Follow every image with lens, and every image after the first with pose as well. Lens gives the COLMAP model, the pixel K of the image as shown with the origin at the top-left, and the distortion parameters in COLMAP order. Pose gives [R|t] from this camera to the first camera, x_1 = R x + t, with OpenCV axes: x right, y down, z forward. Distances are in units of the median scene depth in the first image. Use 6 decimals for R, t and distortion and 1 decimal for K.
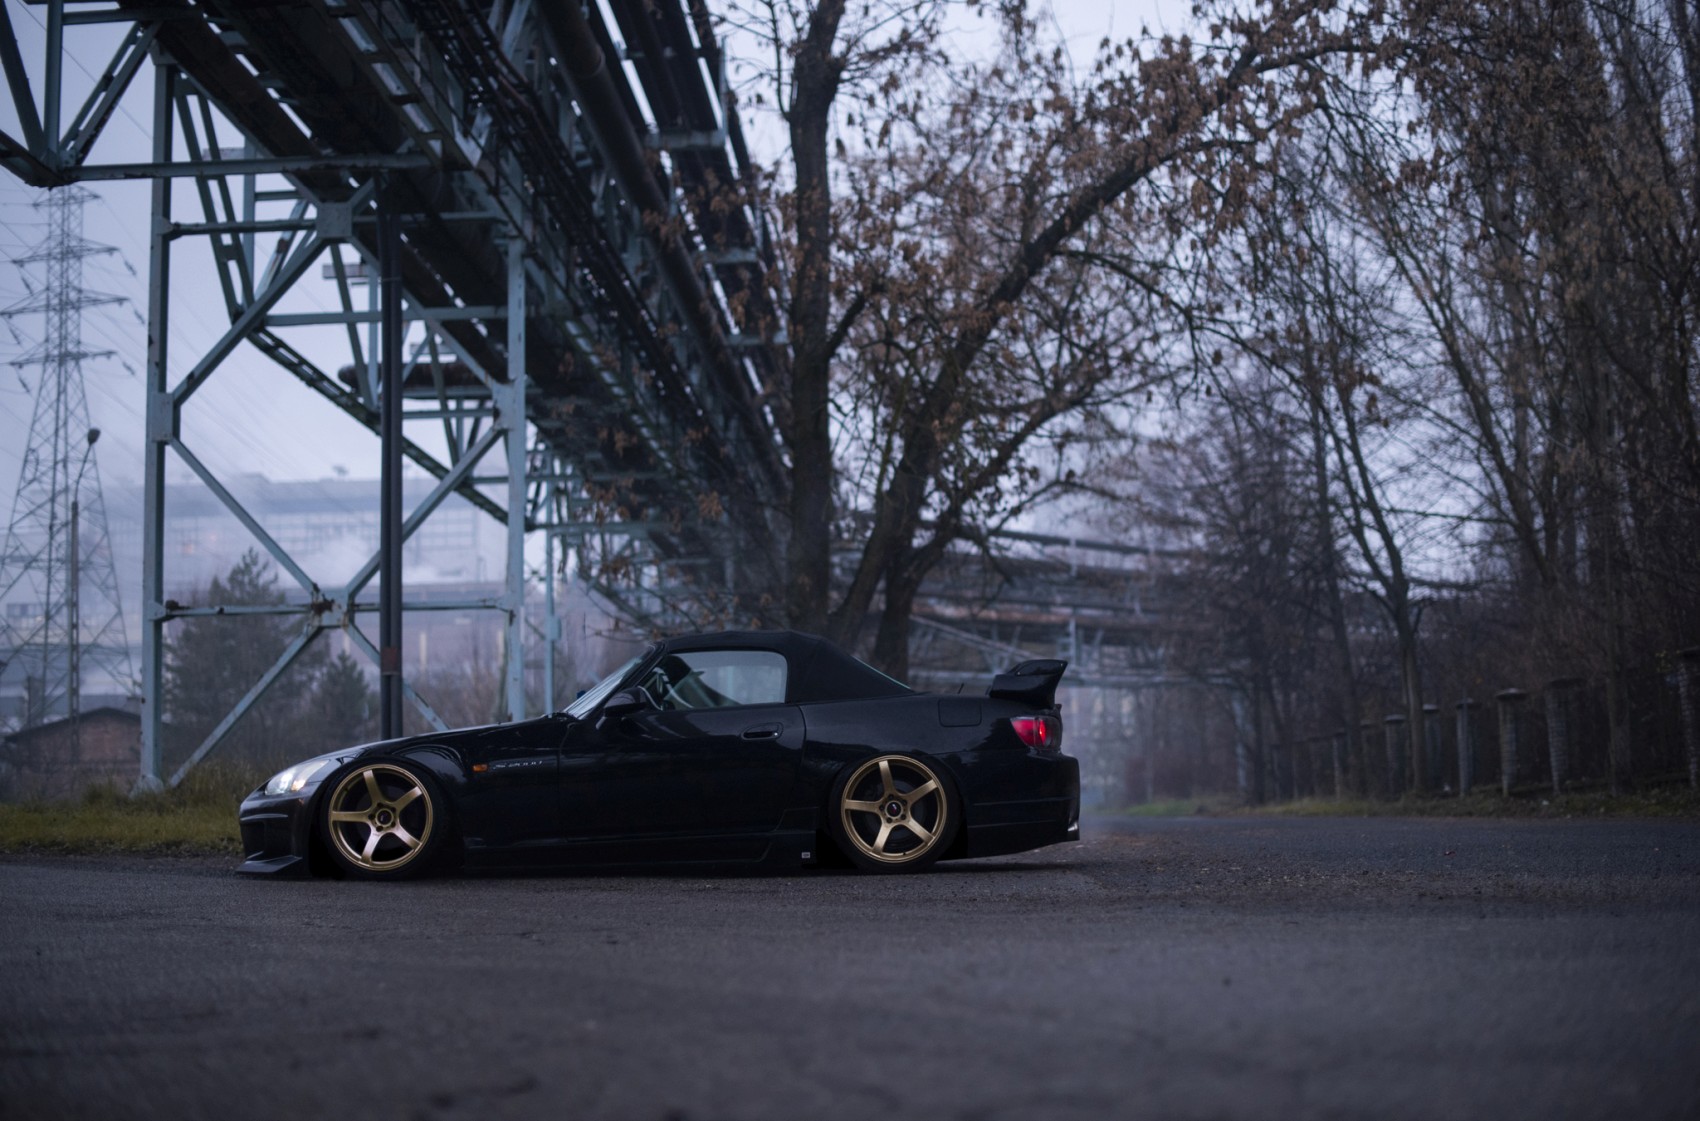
lens RADIAL K [[2469.7, 0, 850.0], [0, 2469.7, 560.5], [0, 0, 1]] dist [-0.152995, 0.032160]
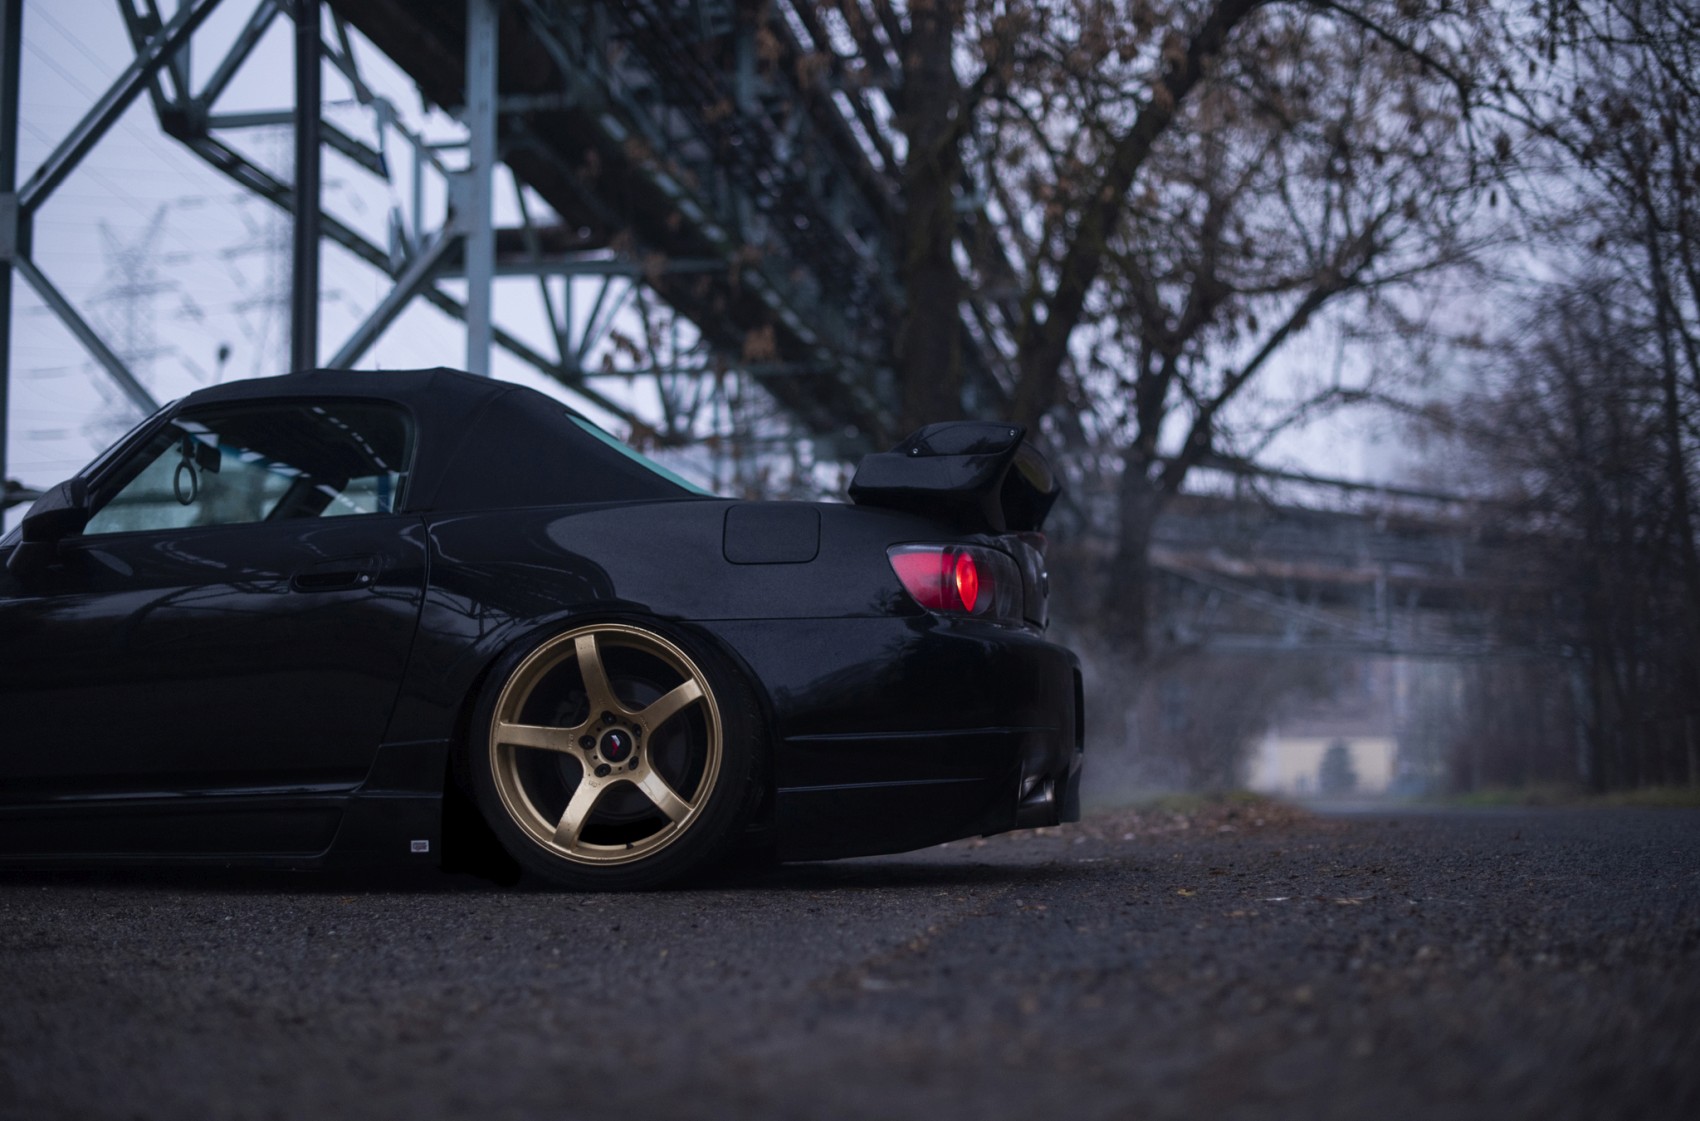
lens RADIAL K [[2528.3, 0, 852.3], [0, 2528.3, 476.1], [0, 0, 1]] dist [0.031210, -1.032715]
pose [[0.991553, -0.001224, -0.129699, 0.035317], [-0.002115, 0.999670, -0.025600, 0.018727], [0.129688, 0.025658, 0.991223, 0.161806]]
